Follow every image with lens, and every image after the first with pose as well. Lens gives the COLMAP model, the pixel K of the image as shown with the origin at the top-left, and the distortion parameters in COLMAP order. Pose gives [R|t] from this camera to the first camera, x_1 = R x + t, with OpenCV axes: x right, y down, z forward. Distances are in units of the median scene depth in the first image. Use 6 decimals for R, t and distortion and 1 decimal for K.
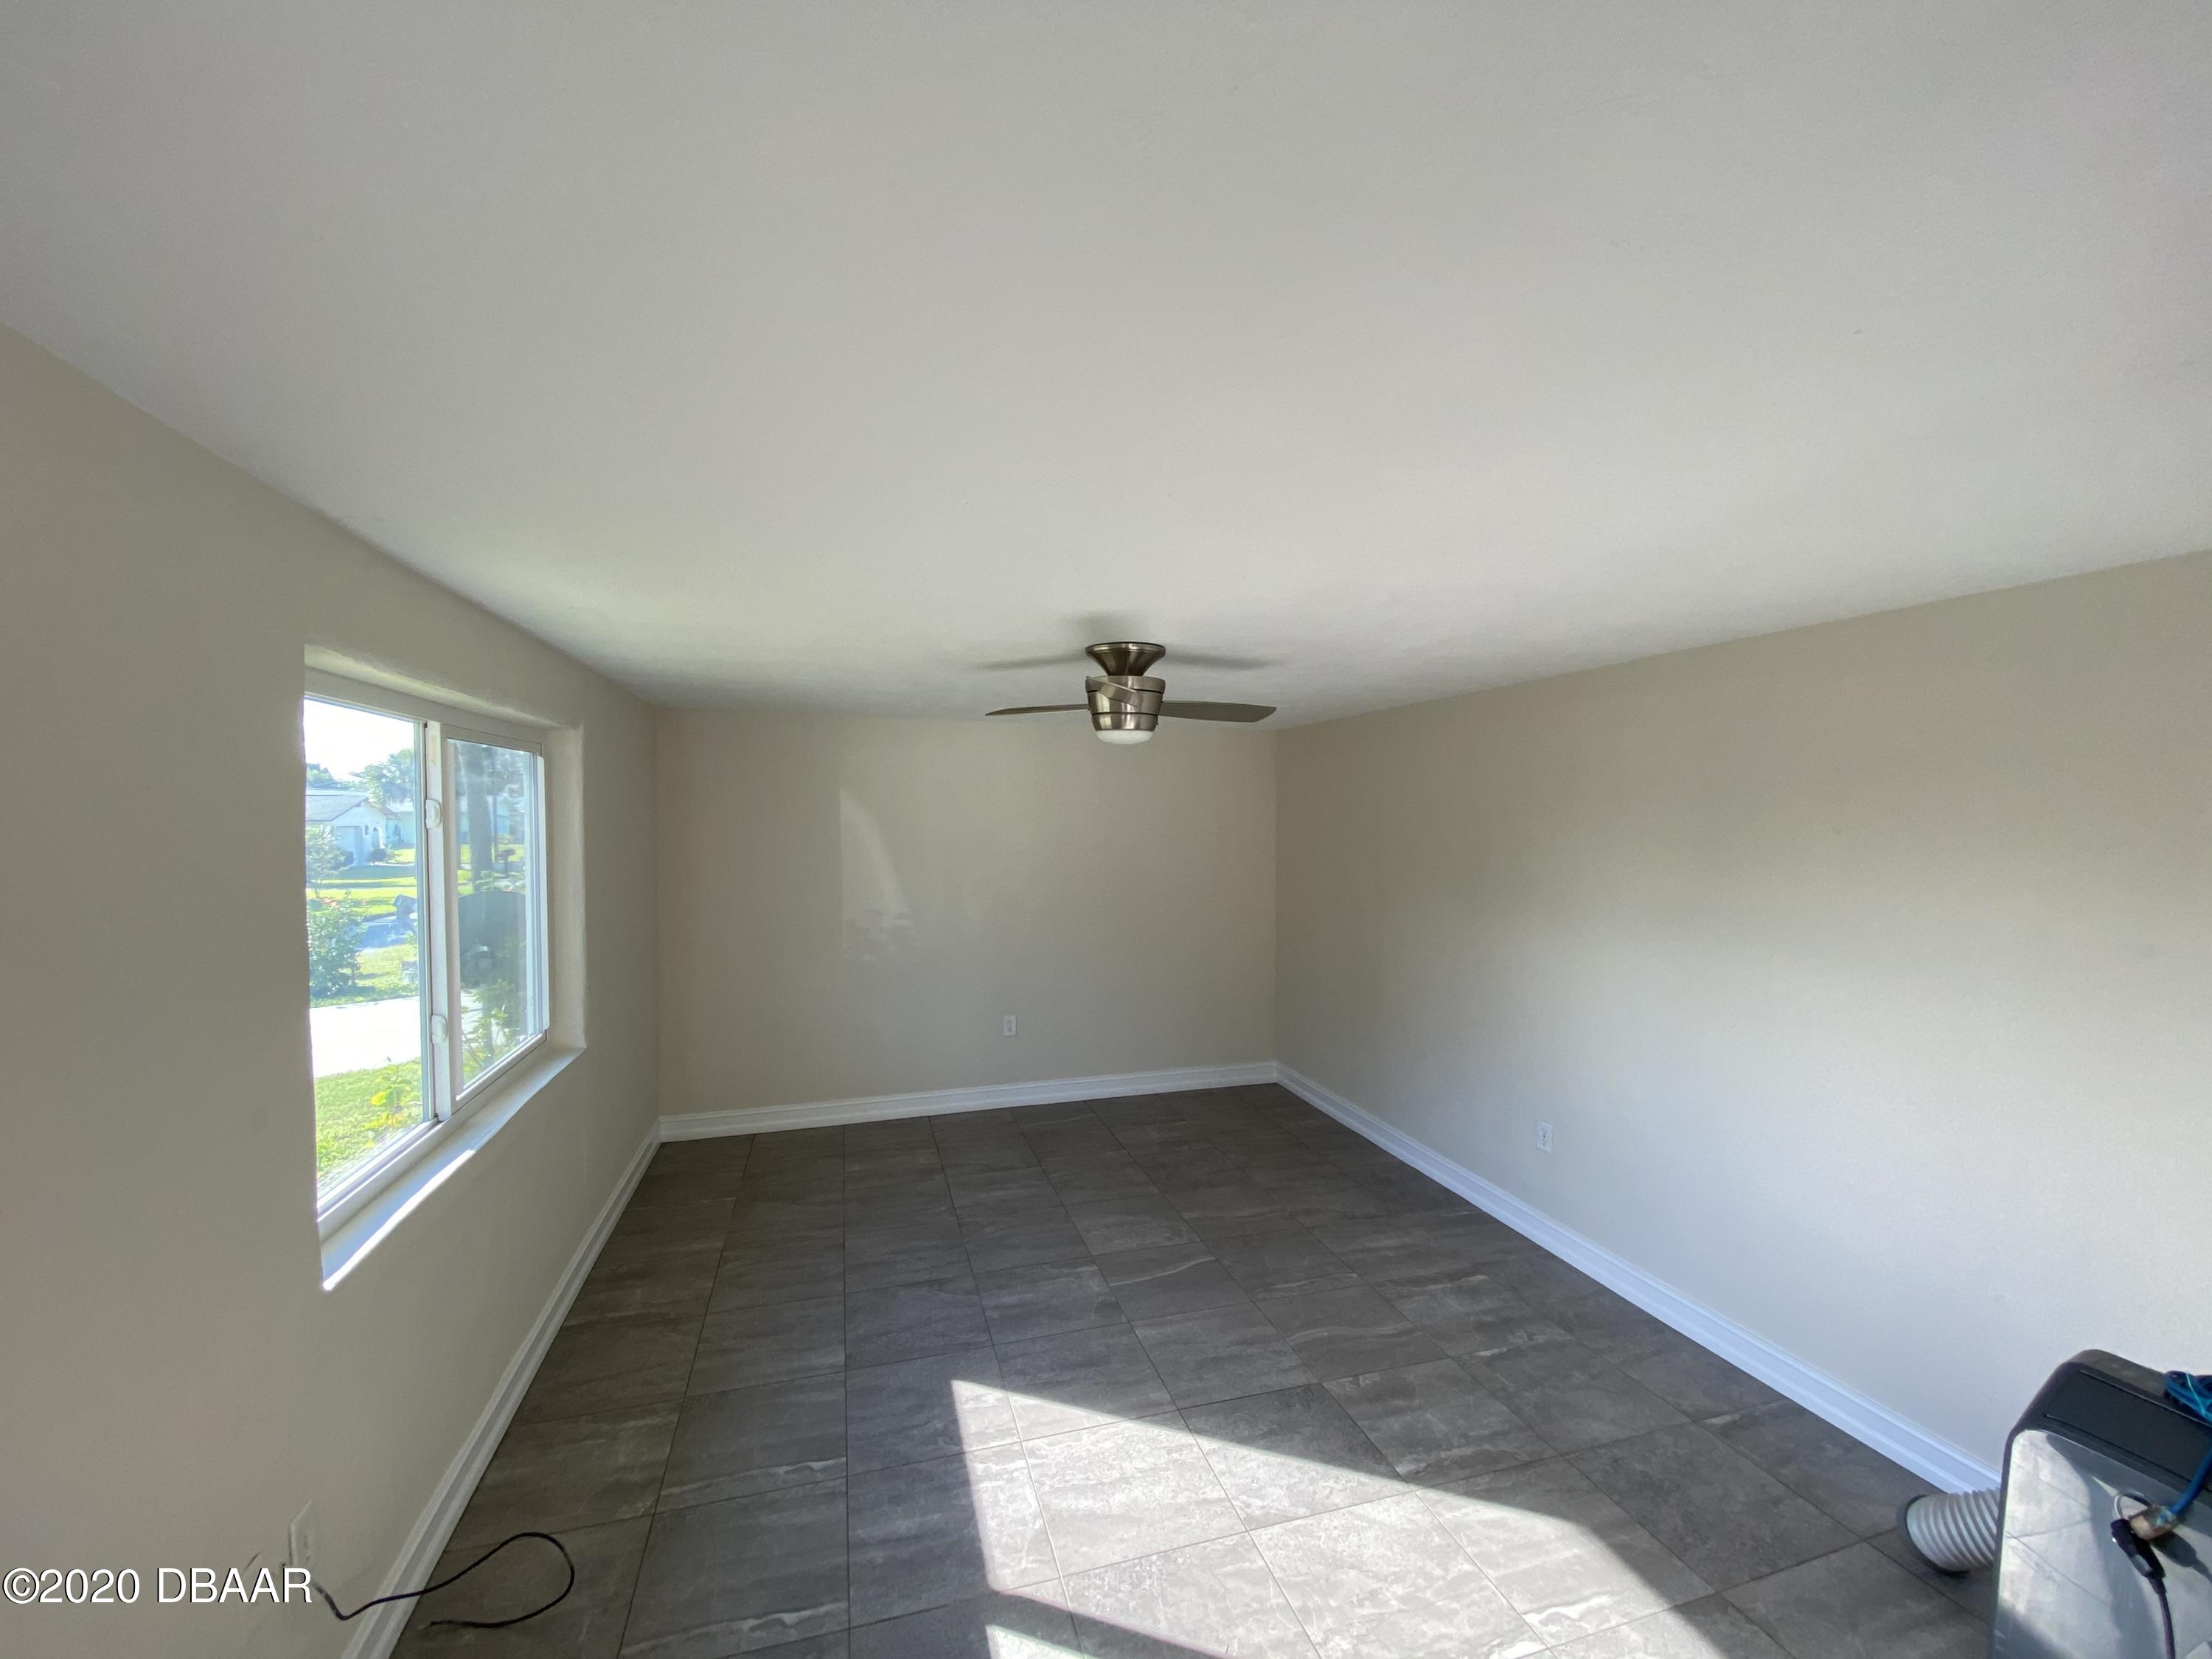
lens RADIAL K [[878.6, 0, 1106.0], [0, 878.6, 829.5], [0, 0, 1]] dist [0.050216, -0.039388]
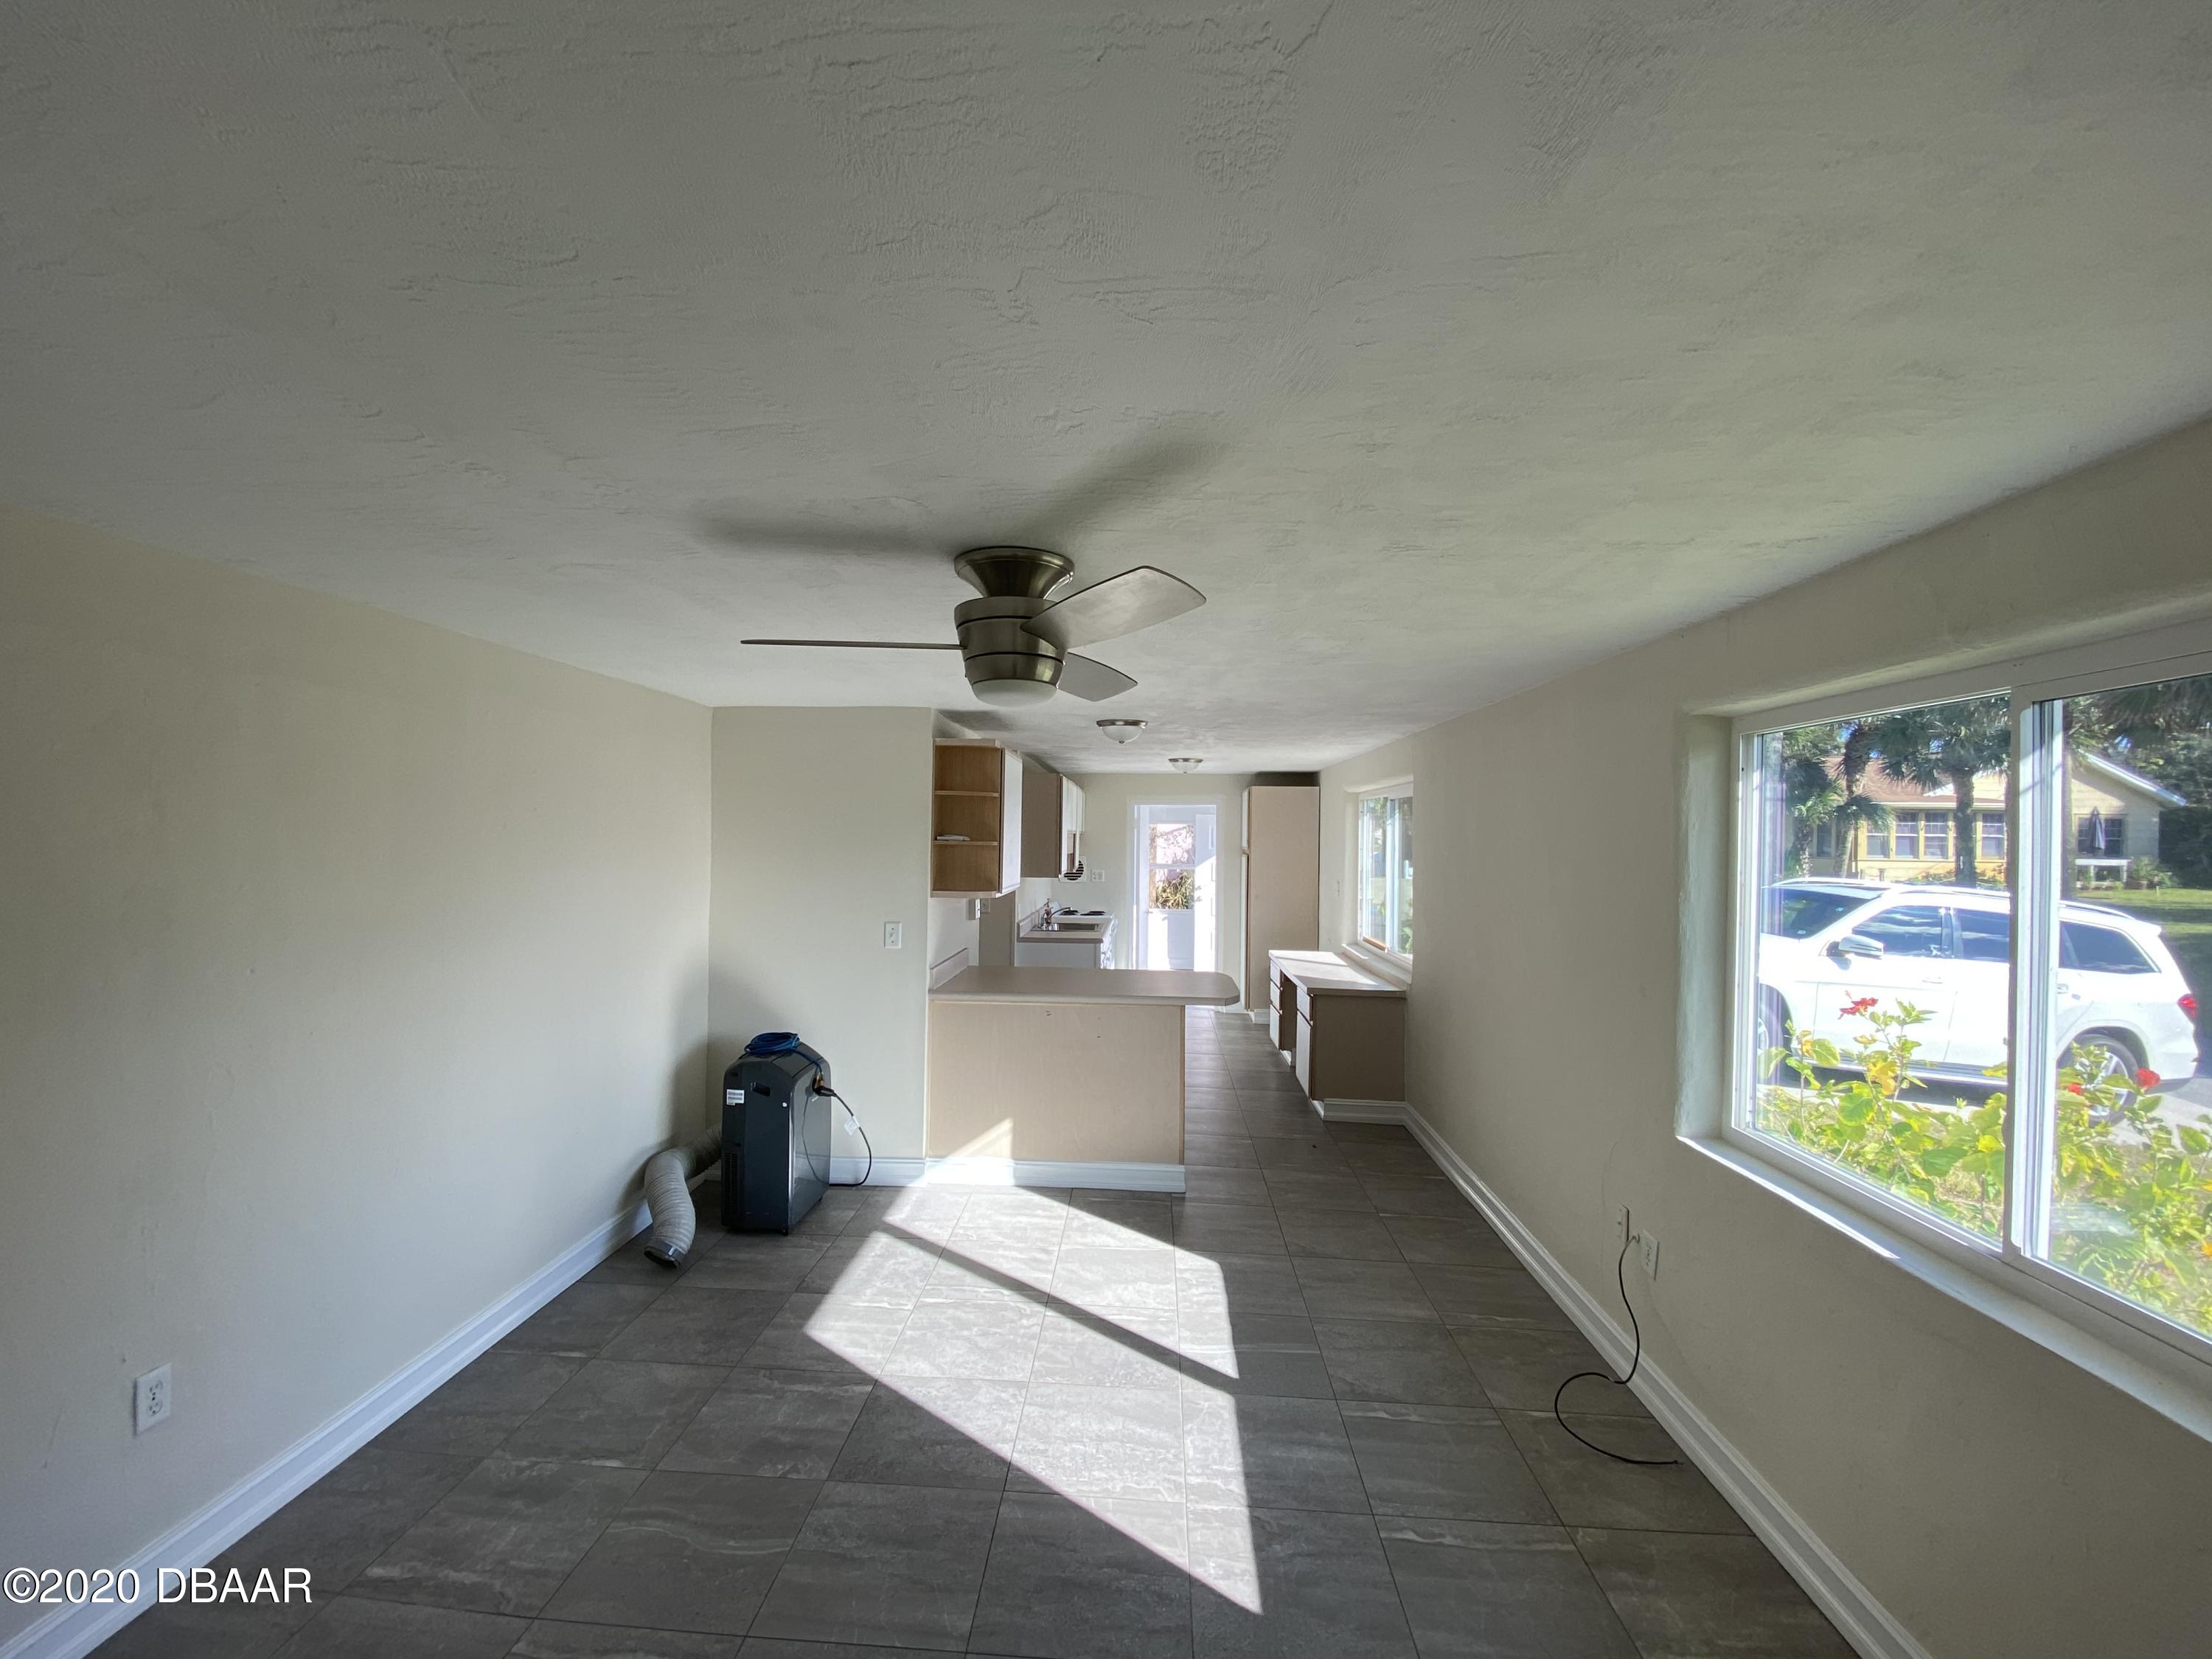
lens RADIAL K [[878.6, 0, 1106.0], [0, 878.6, 829.5], [0, 0, 1]] dist [0.050216, -0.039388]
pose [[-0.938175, -0.011519, 0.345969, -0.325585], [-0.005783, 0.999828, 0.017606, -0.016373], [-0.346112, 0.014516, -0.938081, 1.871989]]
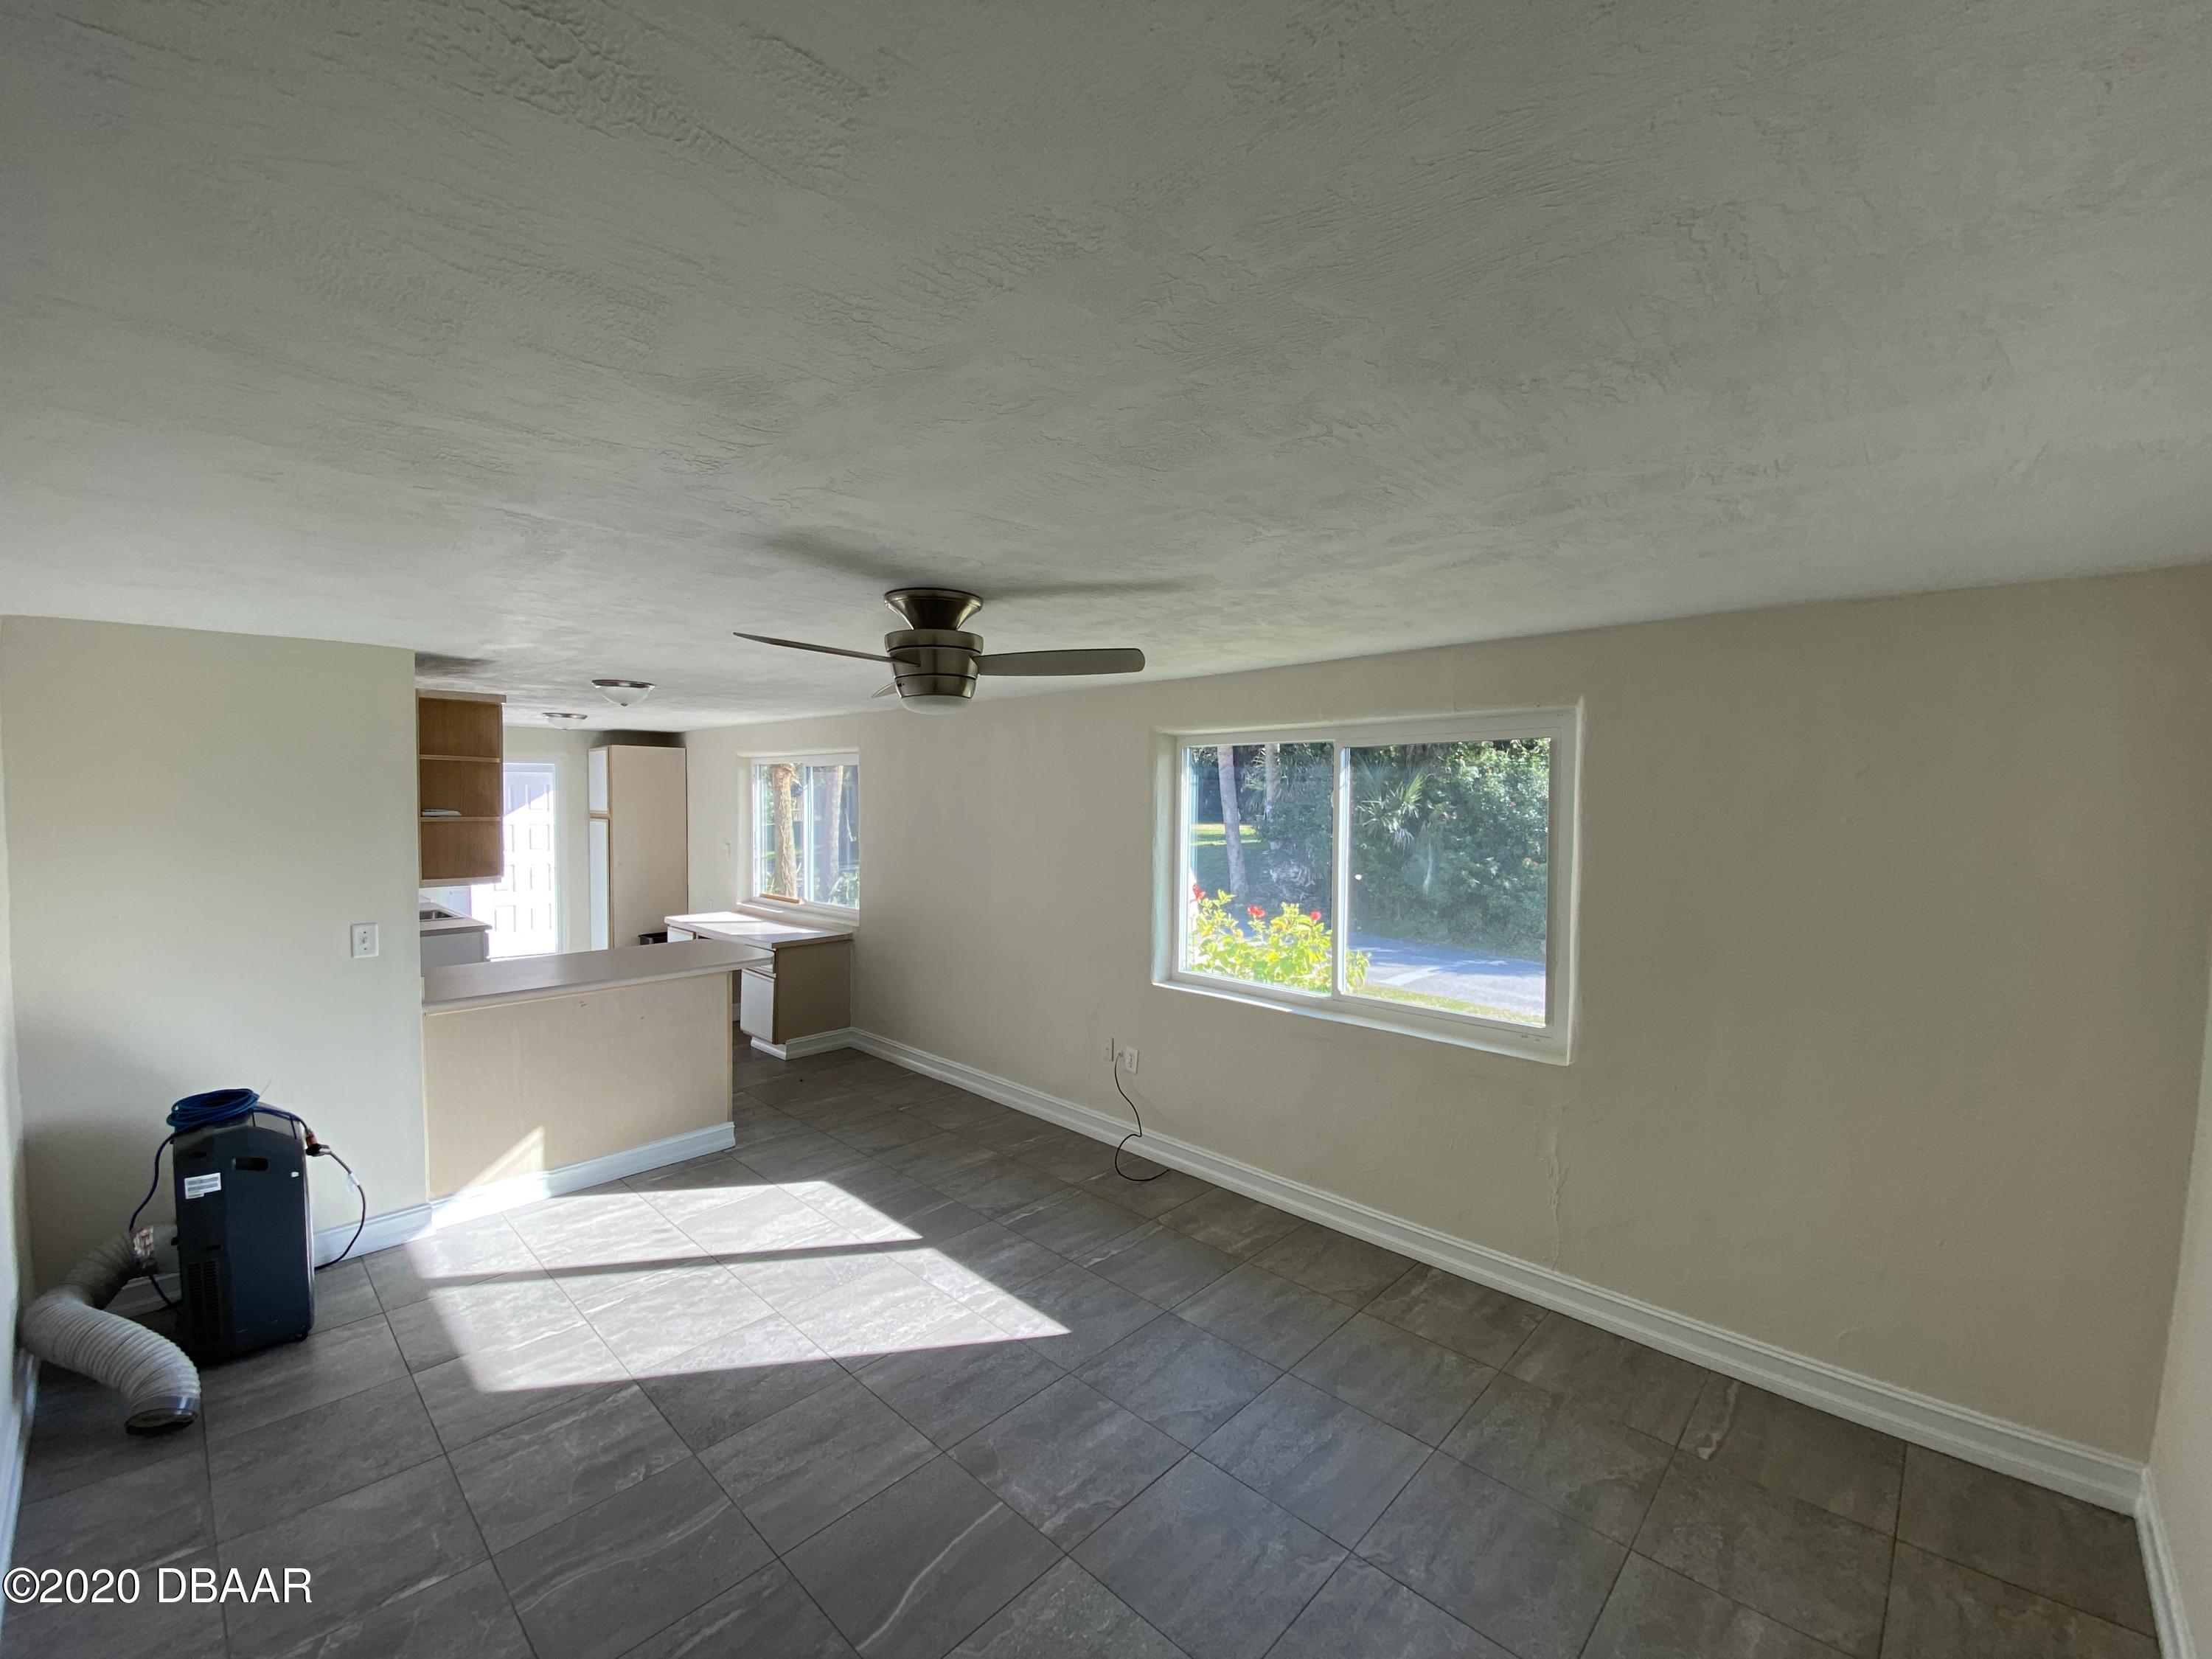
lens RADIAL K [[889.9, 0, 1069.7], [0, 889.9, 826.0], [0, 0, 1]] dist [0.001963, -0.011117]
pose [[-0.879564, 0.012023, -0.475629, 0.355787], [-0.016399, 0.998321, 0.055561, -0.041114], [0.475498, 0.056669, -0.877890, 2.085066]]
